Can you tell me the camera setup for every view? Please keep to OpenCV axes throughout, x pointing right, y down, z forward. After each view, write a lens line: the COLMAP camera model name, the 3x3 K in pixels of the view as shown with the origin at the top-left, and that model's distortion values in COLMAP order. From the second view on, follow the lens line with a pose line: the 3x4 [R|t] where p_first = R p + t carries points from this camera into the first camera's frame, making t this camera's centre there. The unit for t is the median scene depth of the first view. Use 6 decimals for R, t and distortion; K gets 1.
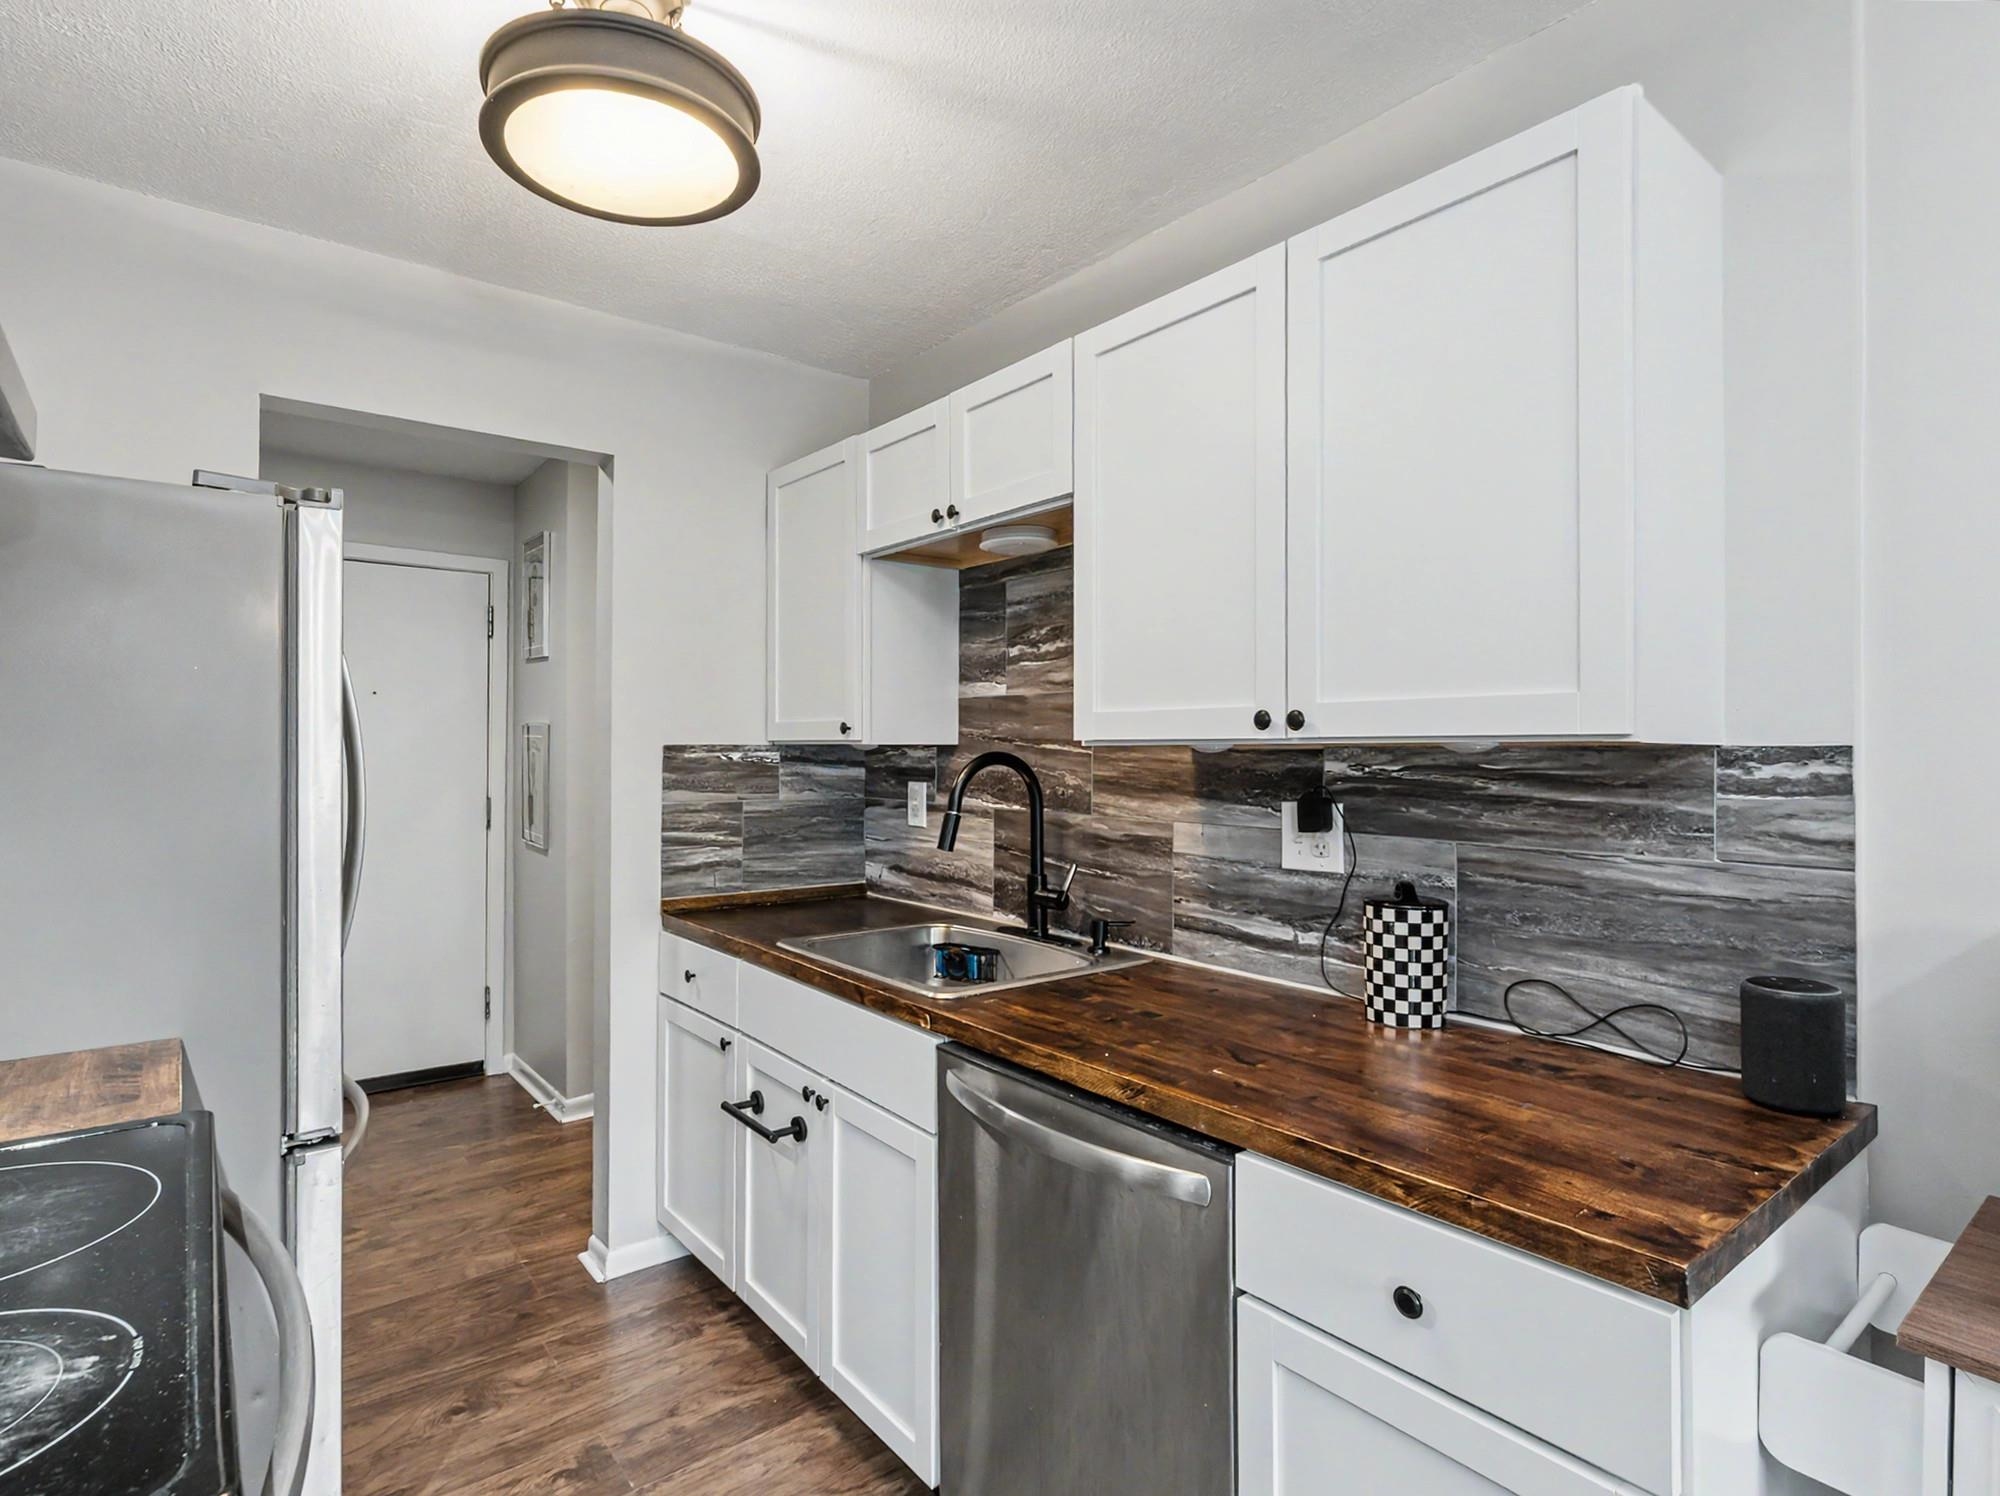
lens RADIAL K [[1031.6, 0, 966.6], [0, 1031.6, 742.9], [0, 0, 1]] dist [-0.003807, 0.000144]
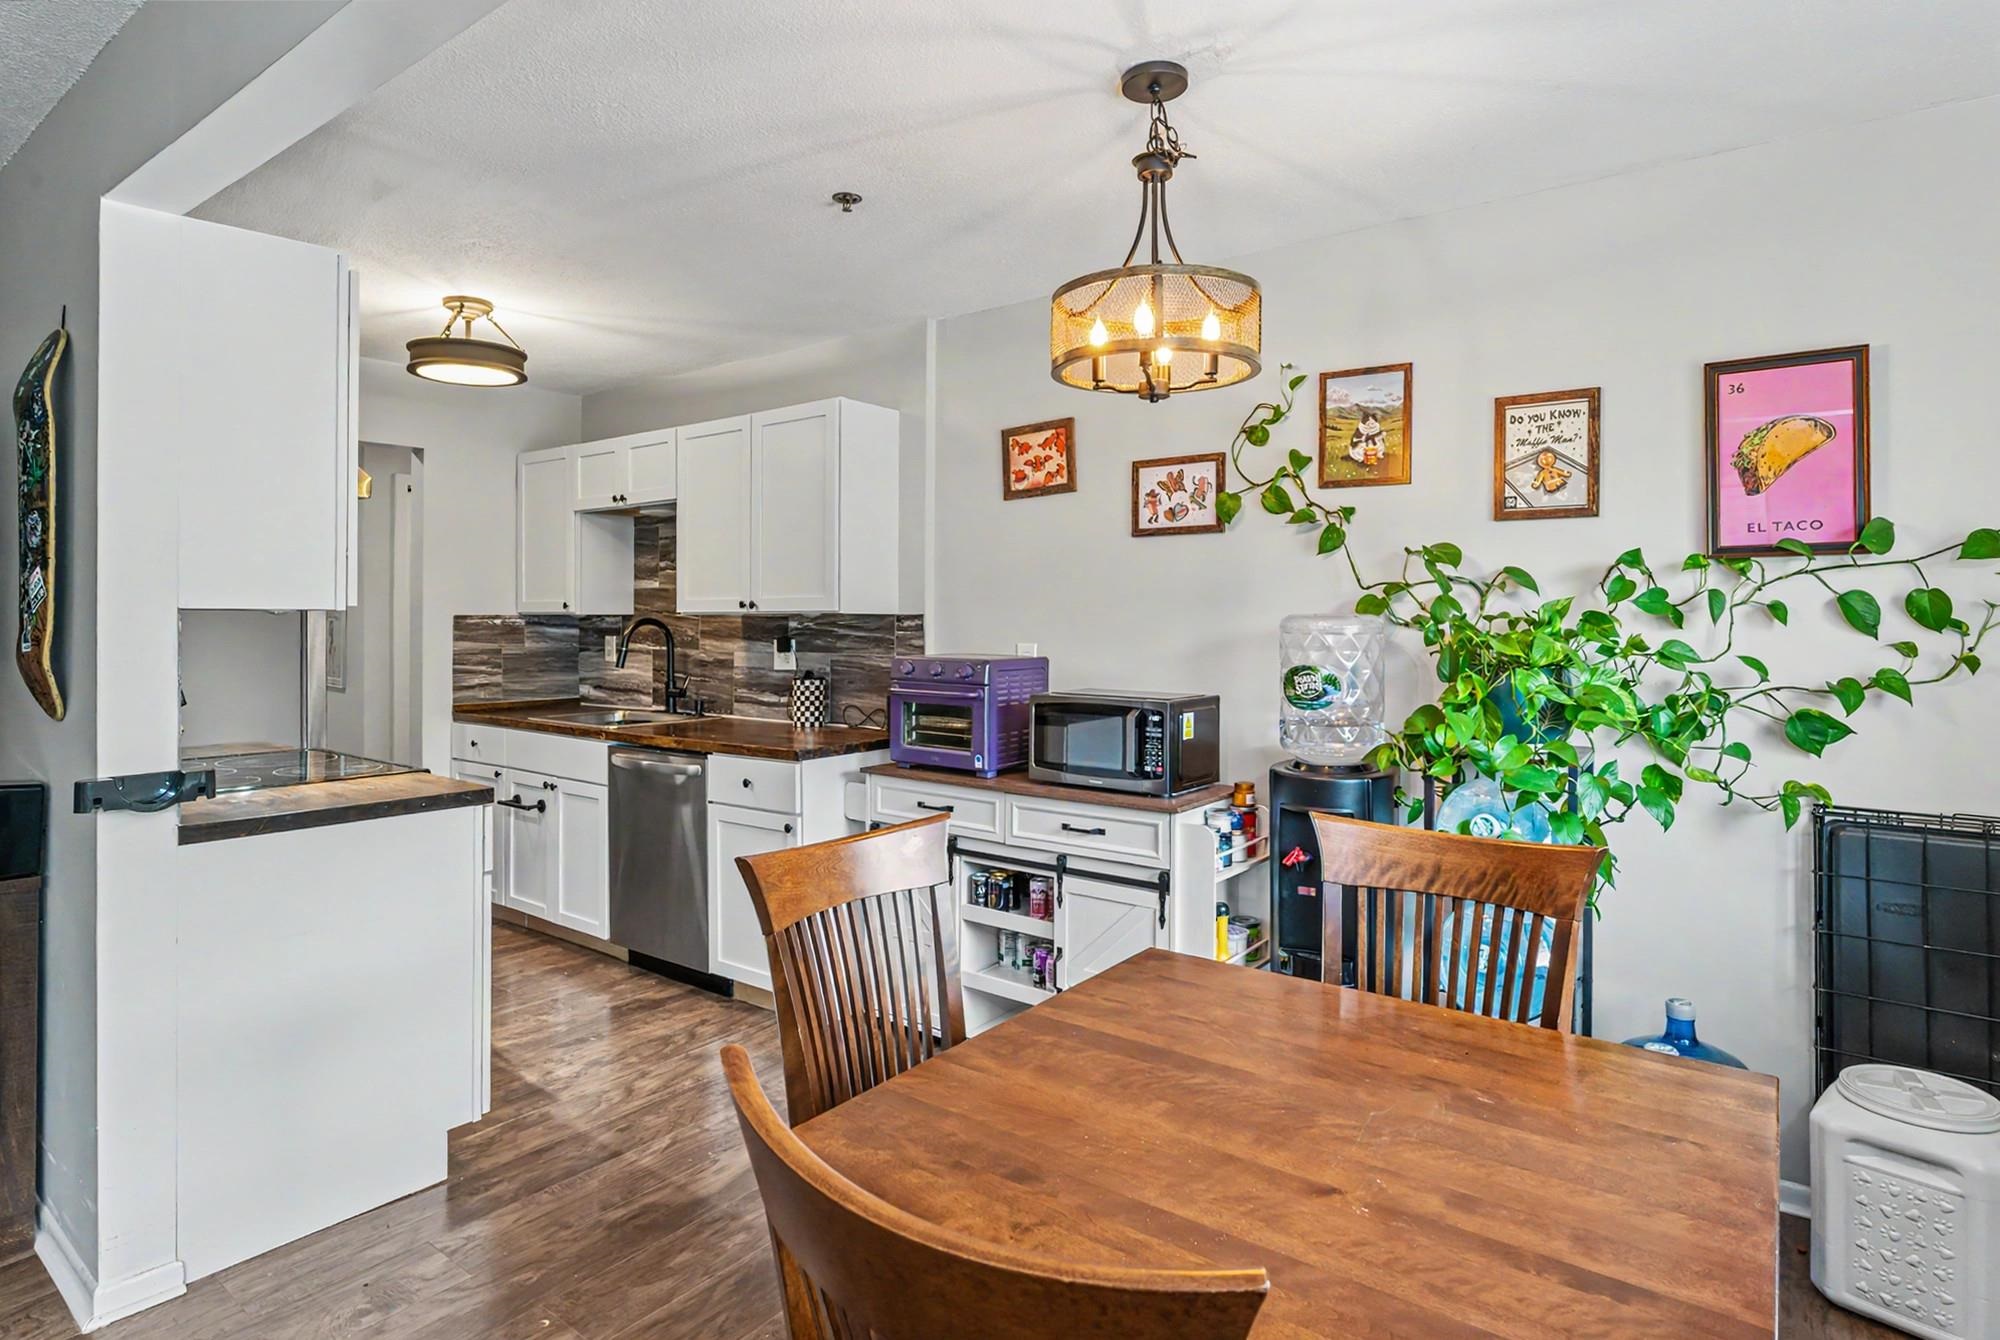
lens RADIAL K [[1069.9, 0, 995.6], [0, 1069.9, 612.9], [0, 0, 1]] dist [-0.005969, -0.000308]
pose [[0.966122, -0.001792, 0.258080, 0.148173], [0.001761, 0.999998, 0.000352, -0.000993], [-0.258080, 0.000114, 0.966123, -1.176768]]
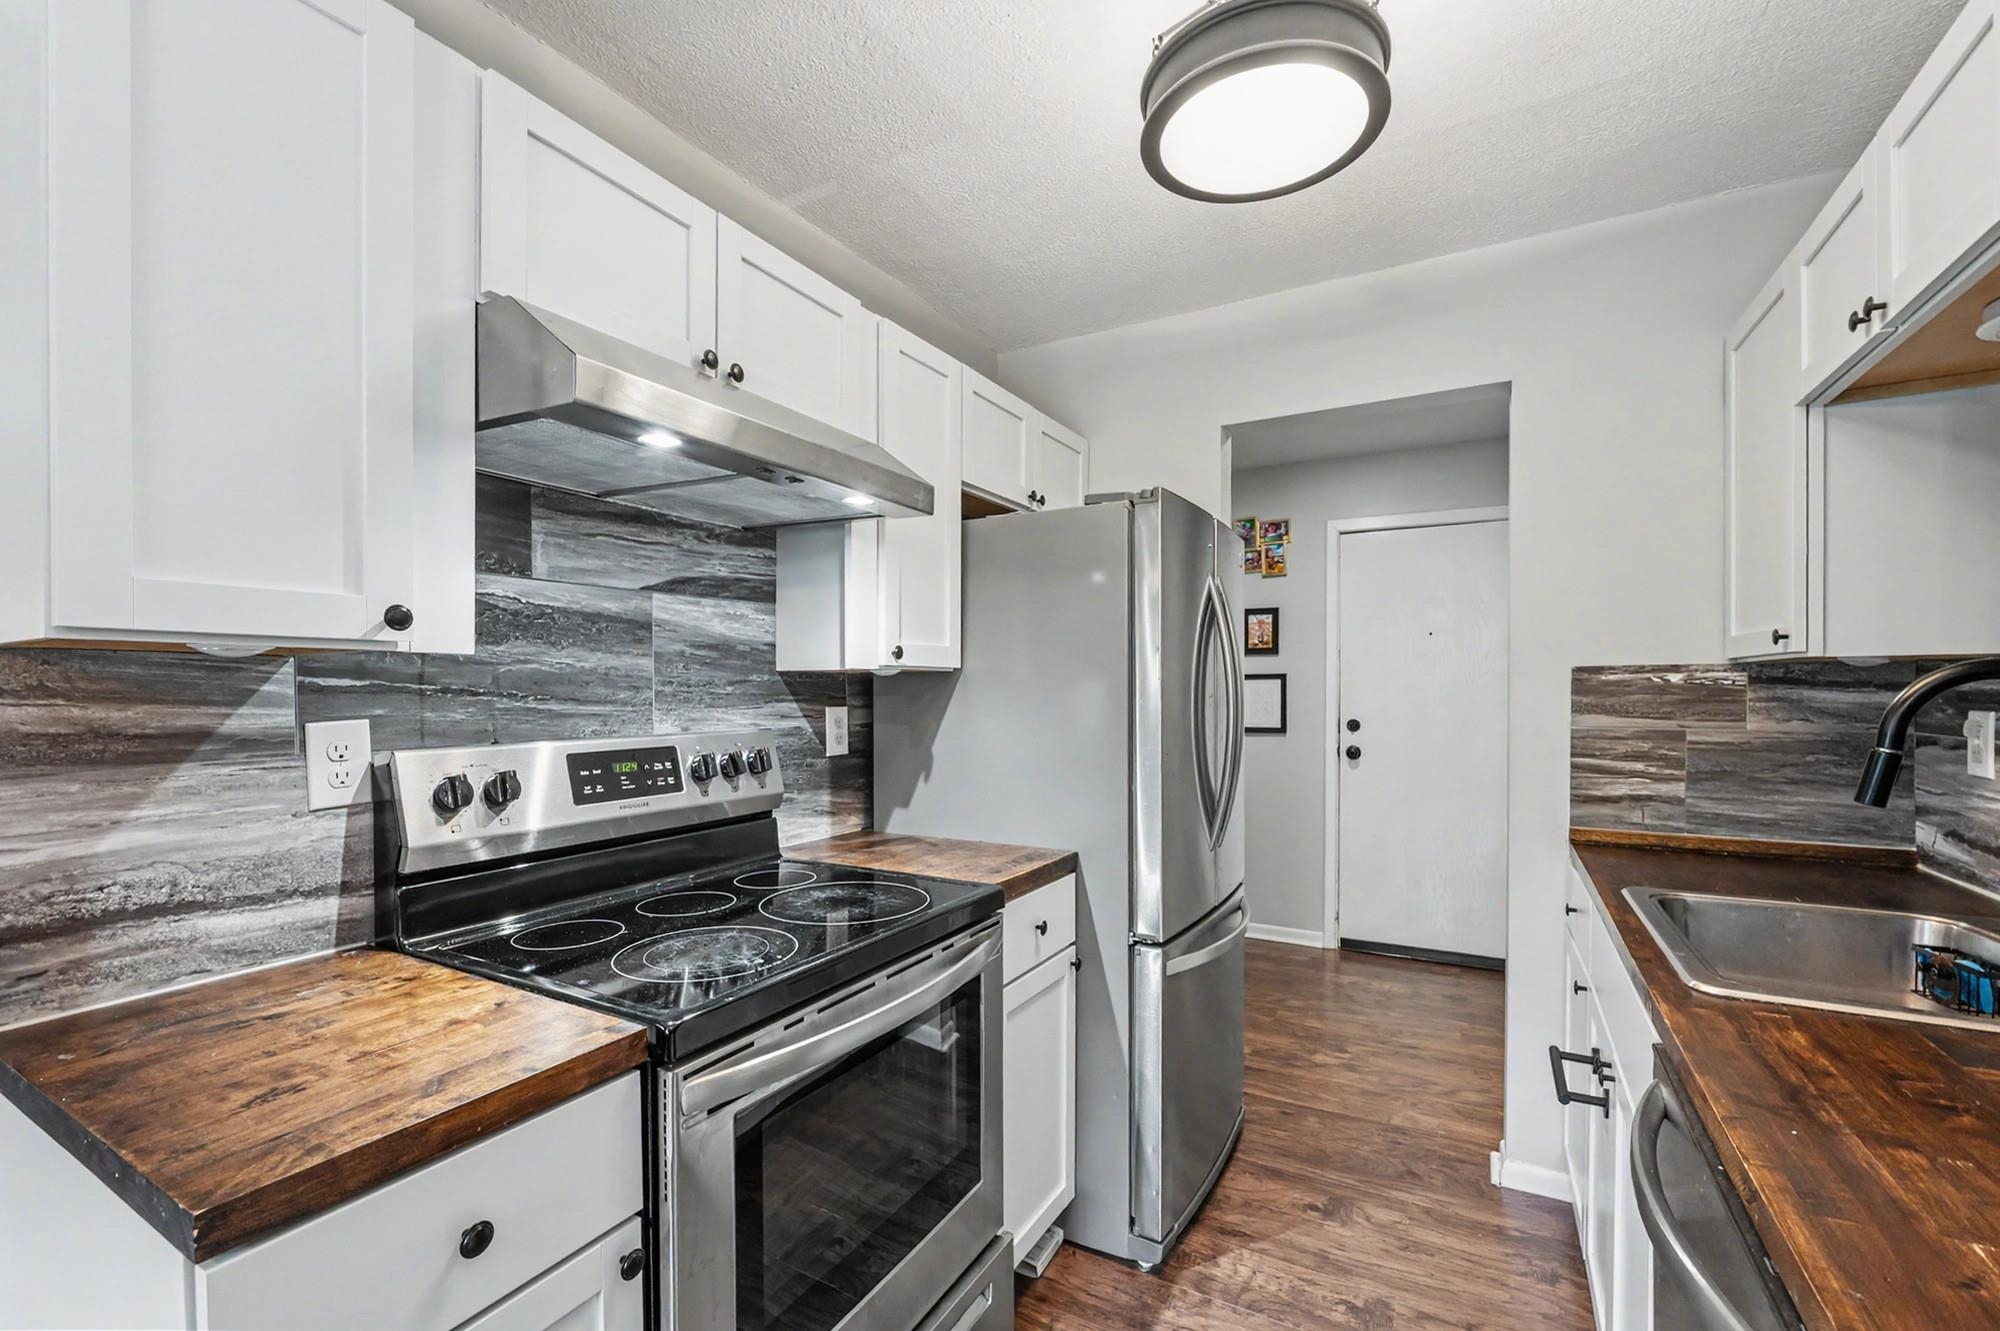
lens RADIAL K [[854.8, 0, 999.8], [0, 854.8, 704.3], [0, 0, 1]] dist [-0.003378, -0.000493]
pose [[0.394198, 0.011368, -0.918955, 0.273394], [0.010362, 0.999805, 0.016813, 0.022105], [0.918967, -0.016149, 0.394004, 0.244520]]
